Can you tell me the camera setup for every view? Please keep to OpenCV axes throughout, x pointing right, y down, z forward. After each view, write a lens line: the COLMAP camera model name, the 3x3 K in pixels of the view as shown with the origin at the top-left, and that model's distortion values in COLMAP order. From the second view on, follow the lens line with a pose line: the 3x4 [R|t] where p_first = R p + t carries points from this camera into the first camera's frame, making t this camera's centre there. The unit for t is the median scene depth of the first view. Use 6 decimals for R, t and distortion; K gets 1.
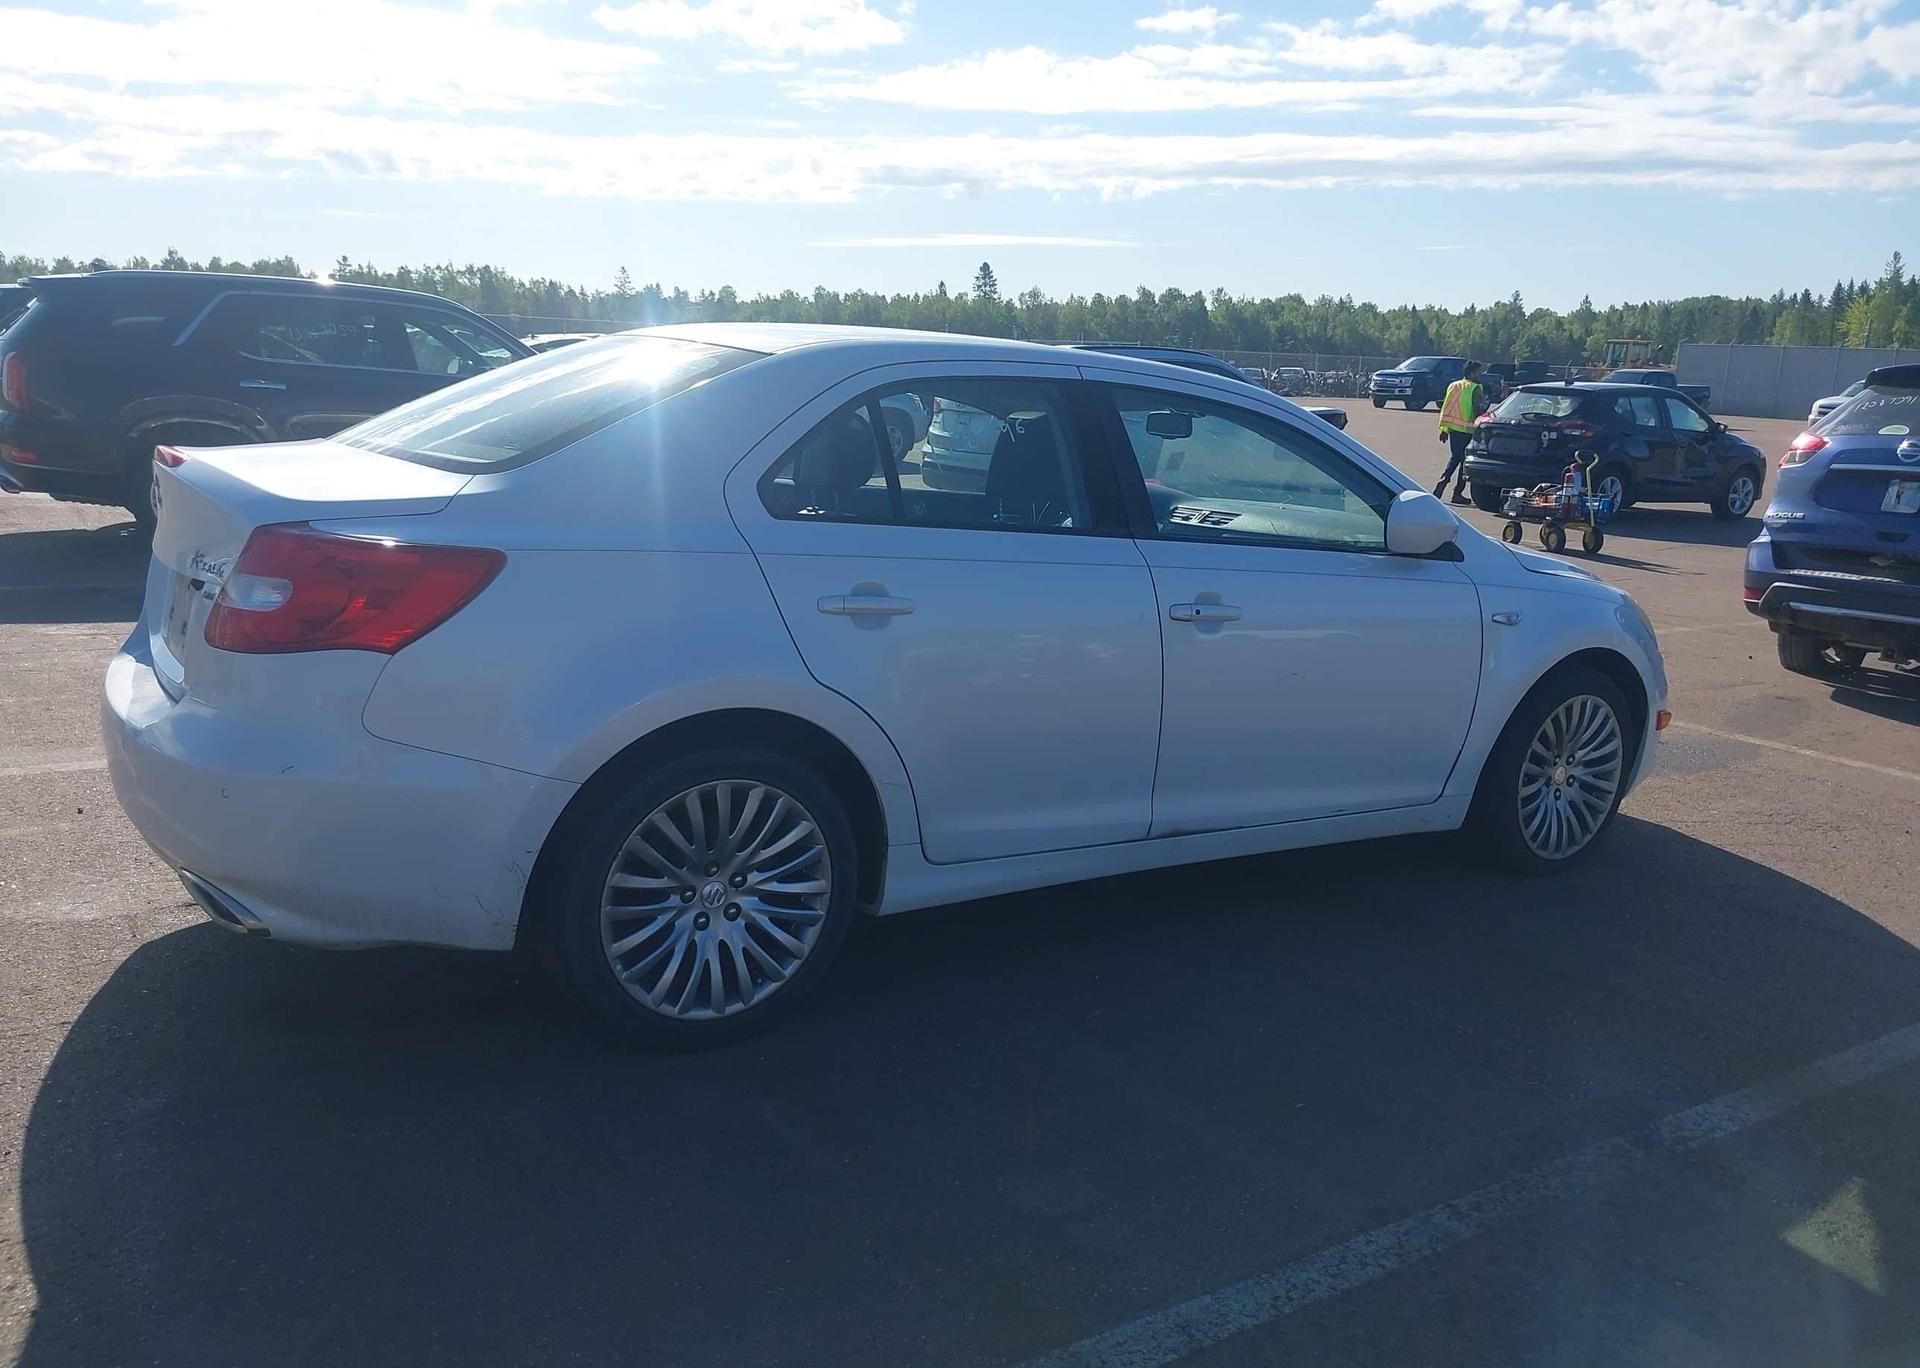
lens RADIAL K [[1479.9, 0, 945.8], [0, 1479.9, 711.0], [0, 0, 1]] dist [0.019636, -0.028143]
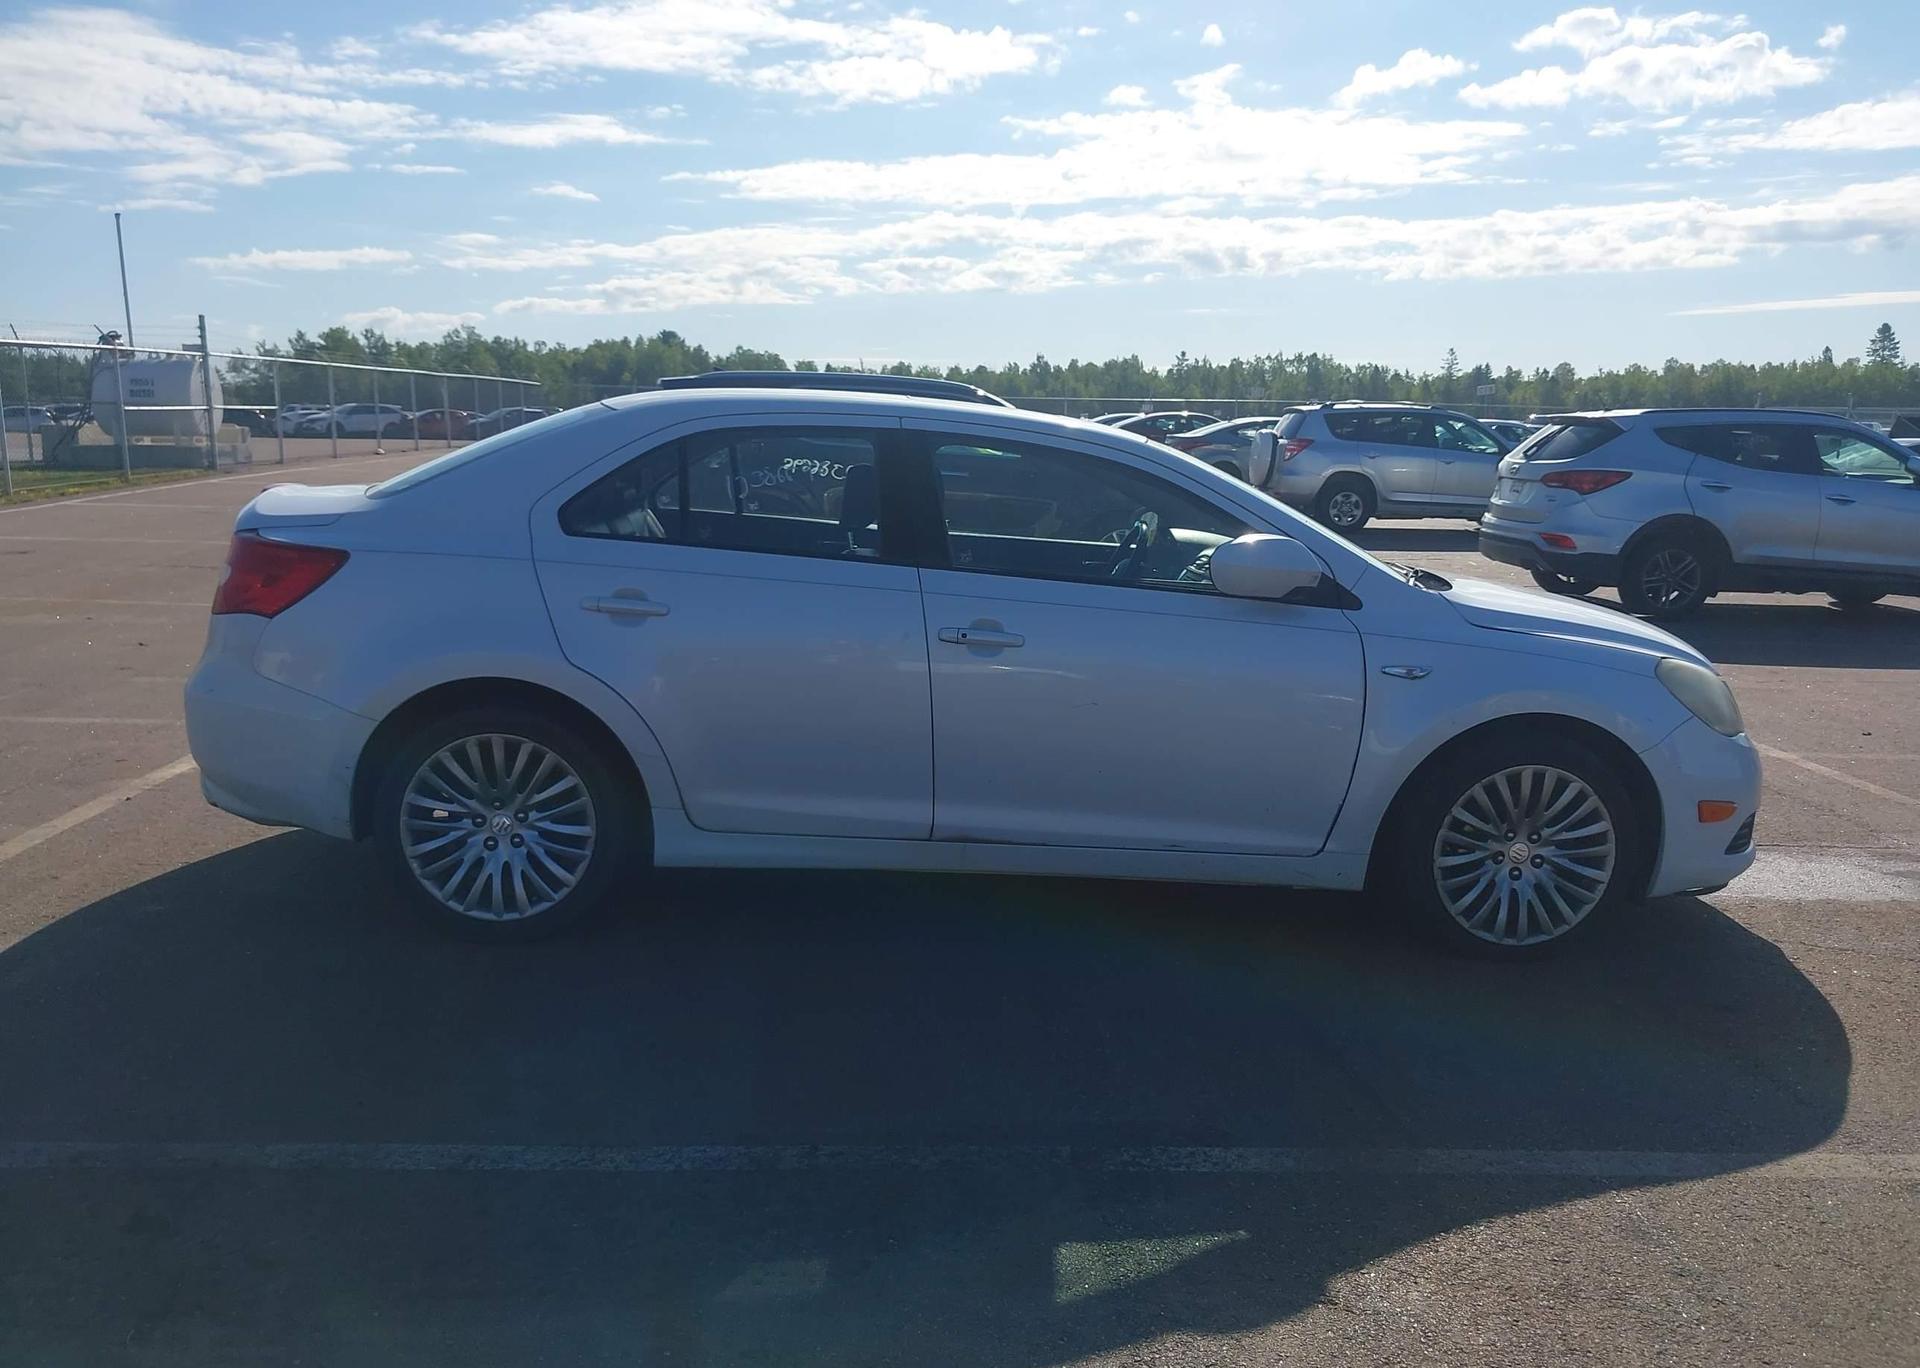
lens RADIAL K [[1479.9, 0, 945.8], [0, 1479.9, 711.0], [0, 0, 1]] dist [0.019636, -0.028143]
pose [[0.861953, 0.071003, -0.501992, 0.769163], [-0.096901, 0.994963, -0.025654, 0.020403], [0.497642, 0.070756, 0.864492, 0.068323]]
